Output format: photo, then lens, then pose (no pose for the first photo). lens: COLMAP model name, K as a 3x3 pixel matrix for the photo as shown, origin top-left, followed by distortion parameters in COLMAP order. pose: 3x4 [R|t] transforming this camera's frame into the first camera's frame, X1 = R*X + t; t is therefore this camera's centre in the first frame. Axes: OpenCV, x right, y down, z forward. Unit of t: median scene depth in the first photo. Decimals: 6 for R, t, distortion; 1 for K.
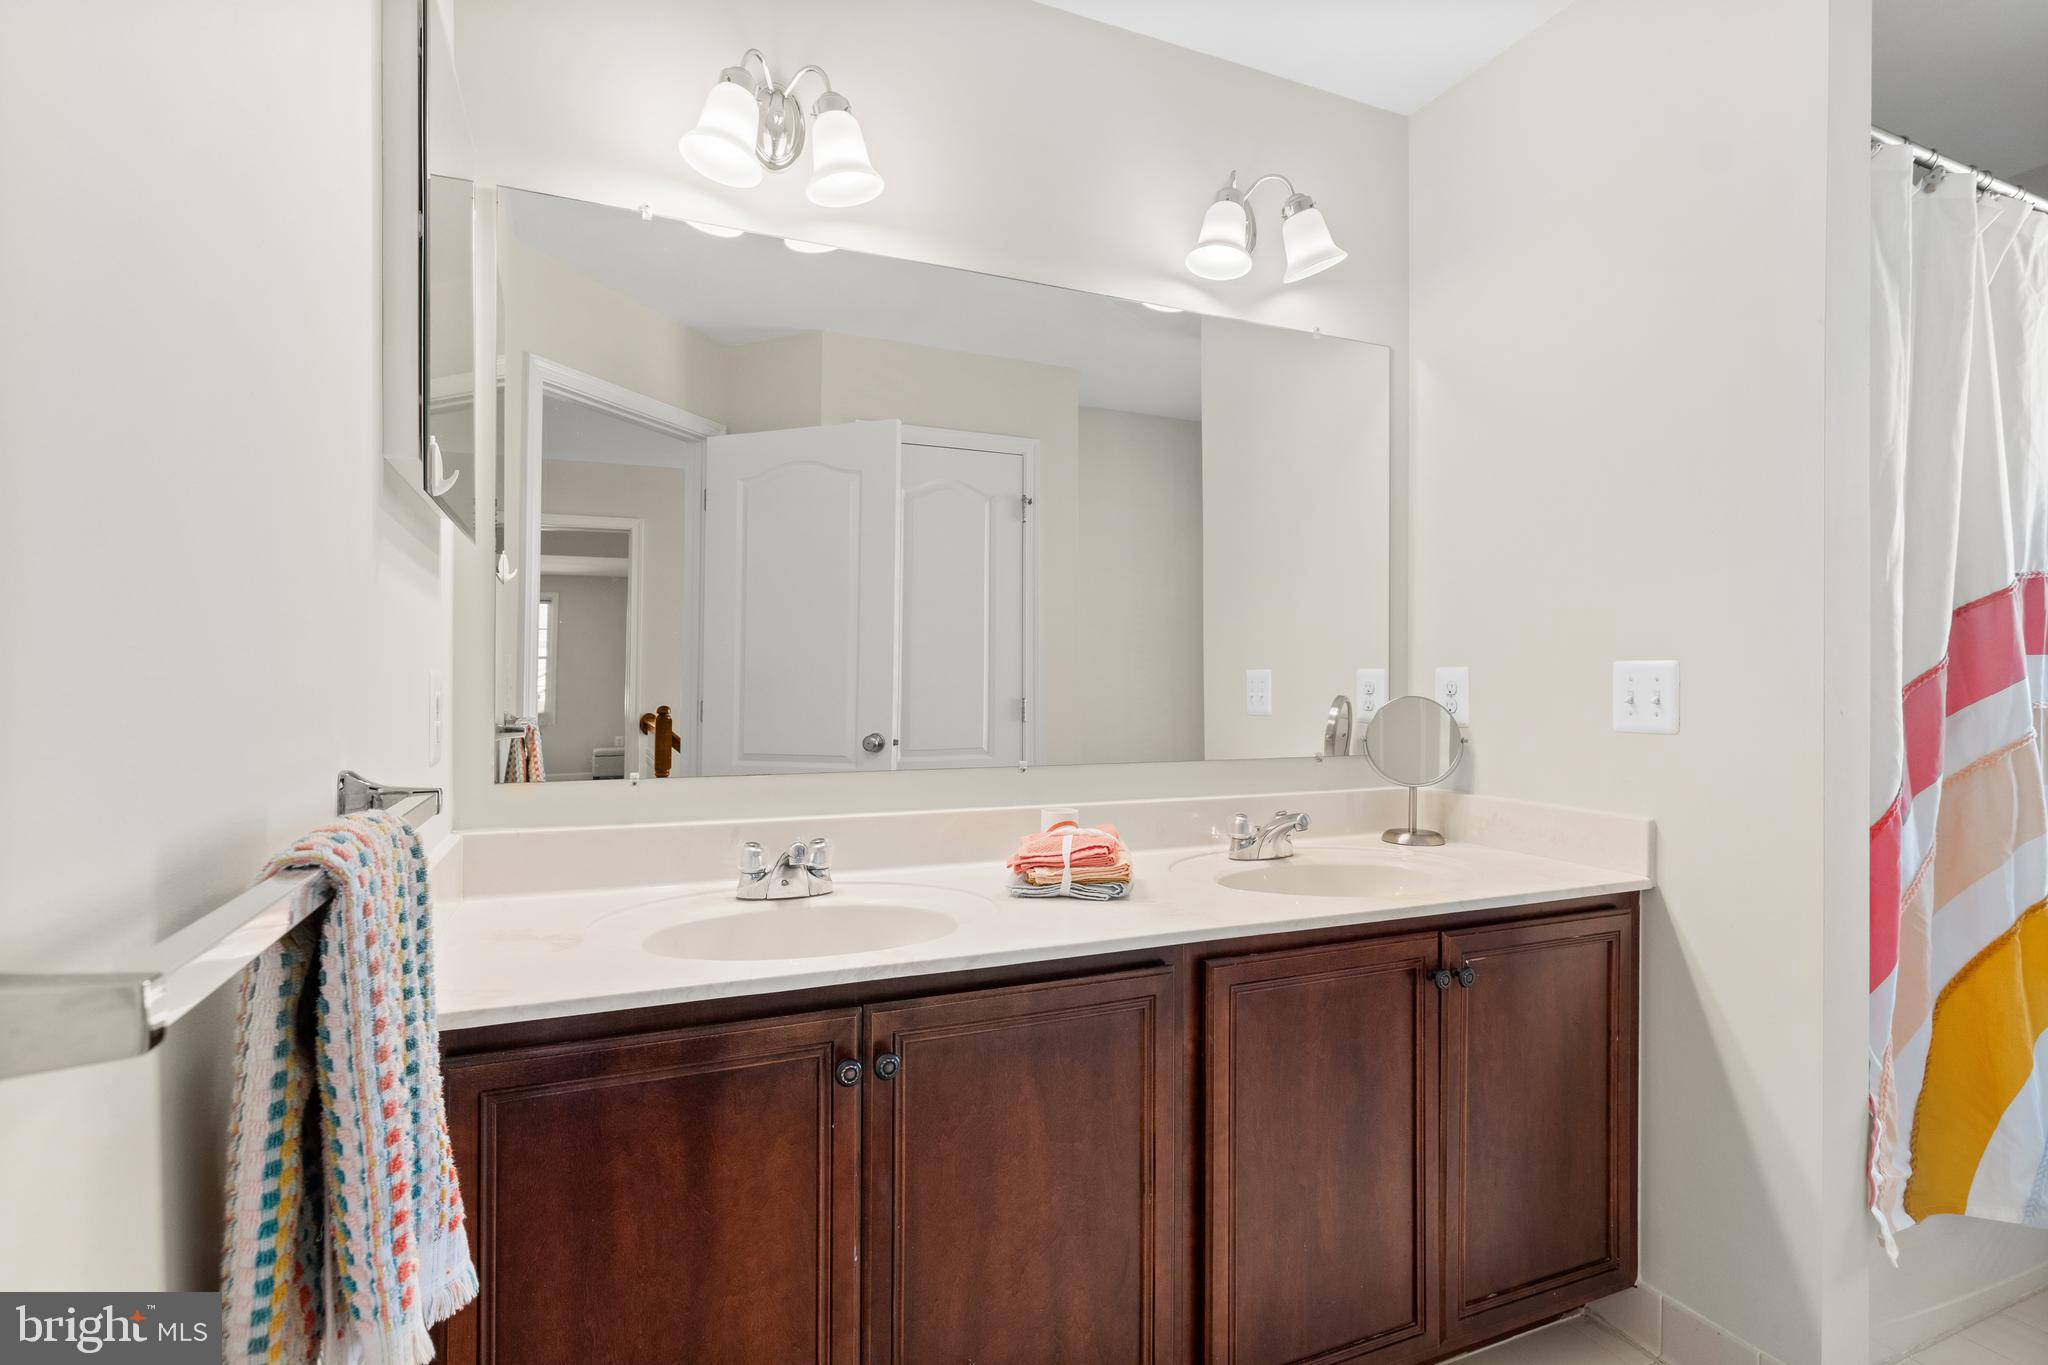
lens RADIAL K [[965.2, 0, 1024.0], [0, 965.2, 682.5], [0, 0, 1]] dist [0.001255, 0.000001]
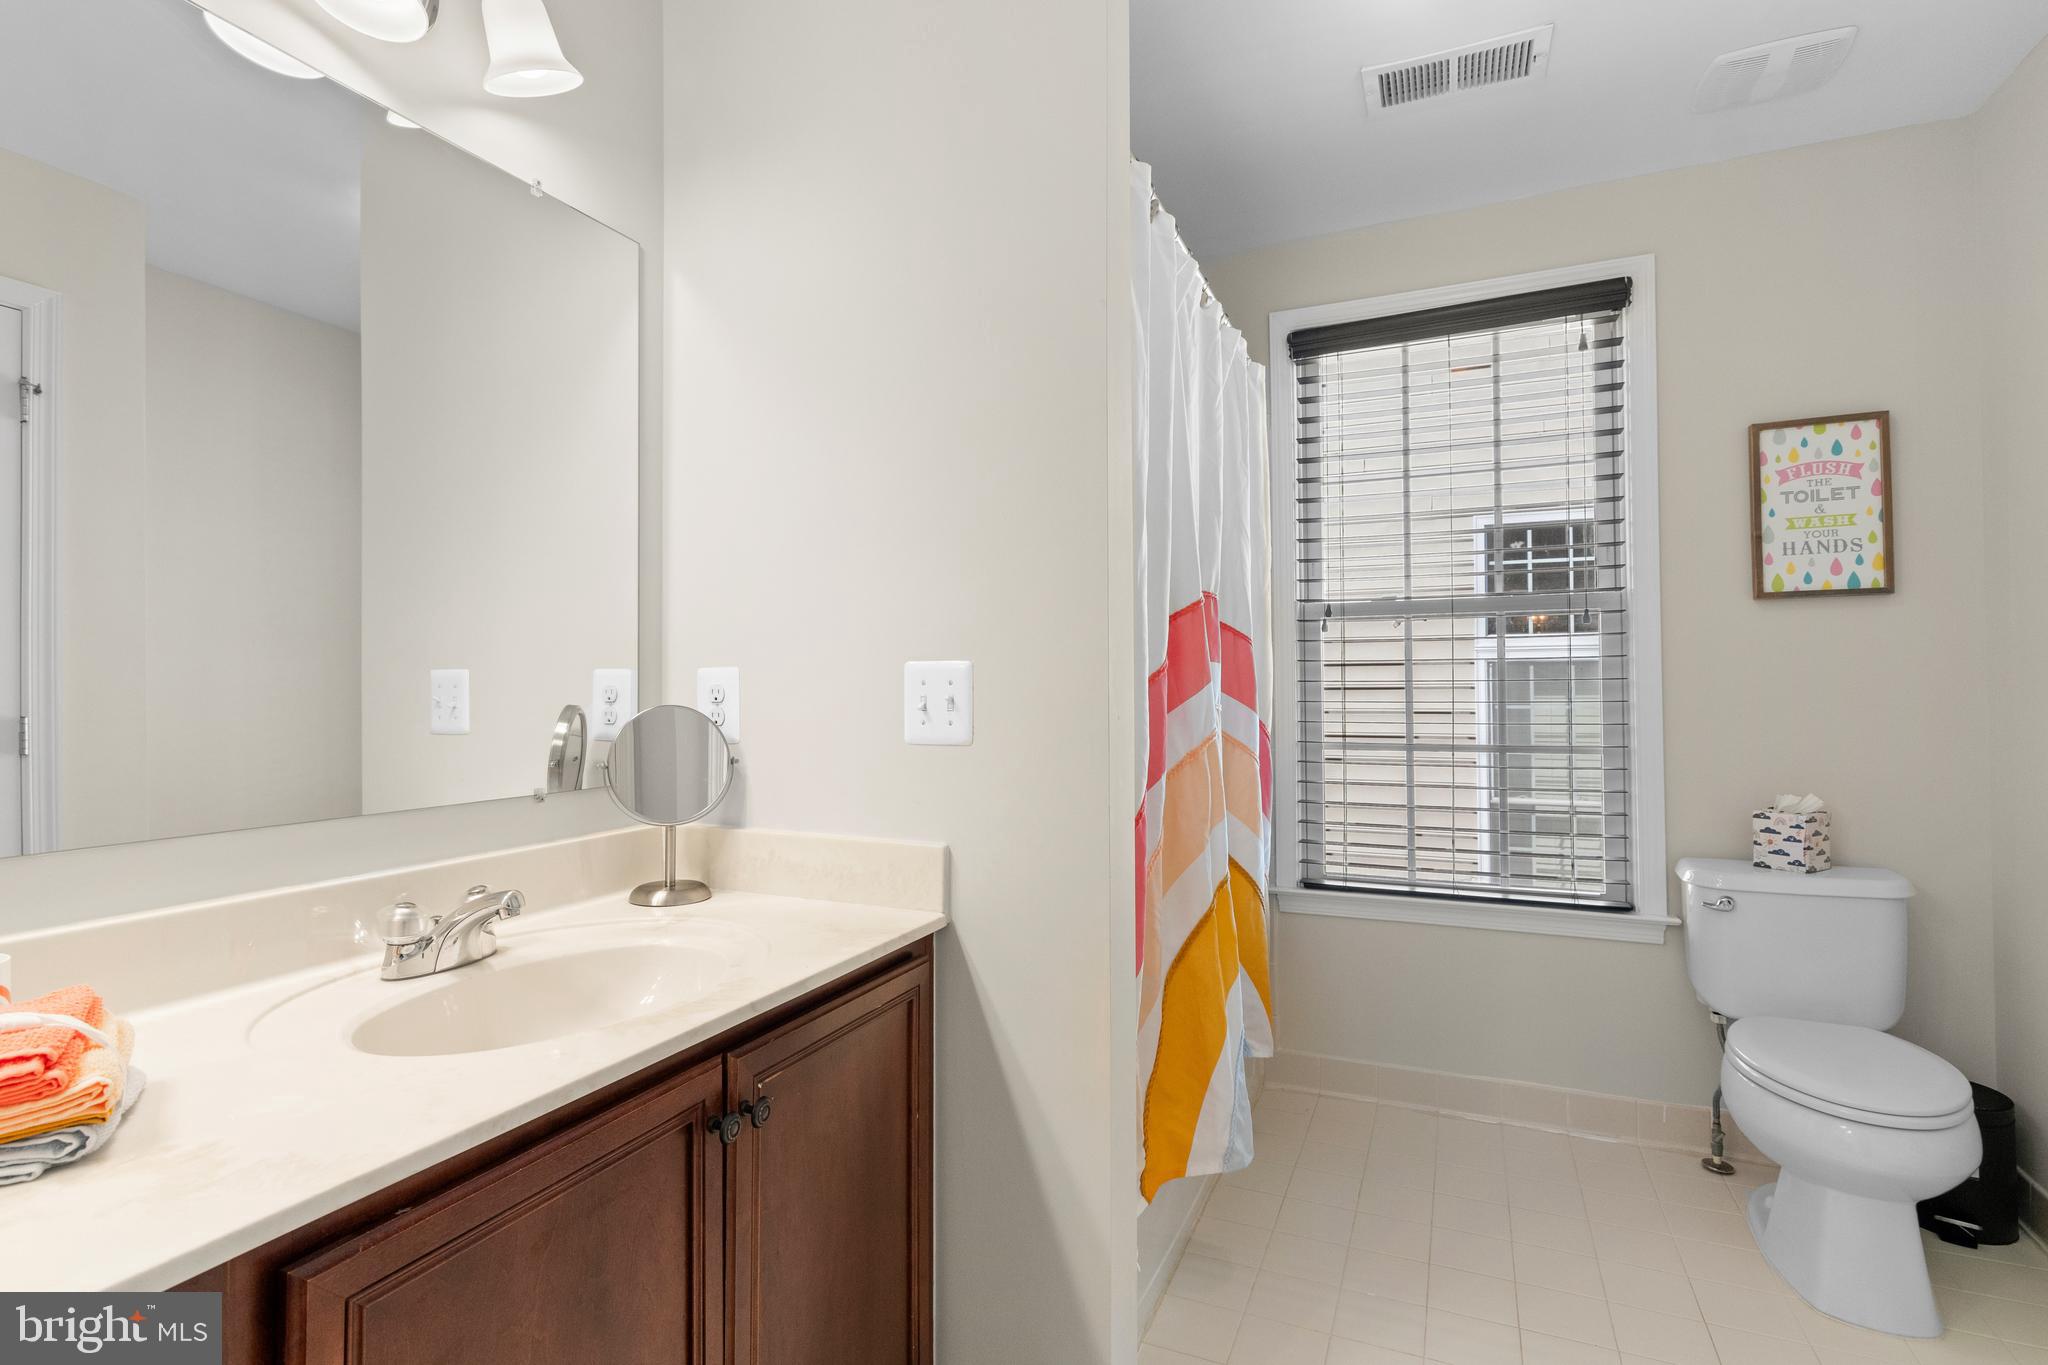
lens RADIAL K [[981.4, 0, 998.1], [0, 981.4, 670.4], [0, 0, 1]] dist [0.000812, -0.000382]
pose [[0.744136, 0.005909, 0.668002, 0.085830], [0.004667, 0.999891, -0.014043, -0.001205], [-0.668012, 0.013567, 0.744027, 0.274716]]
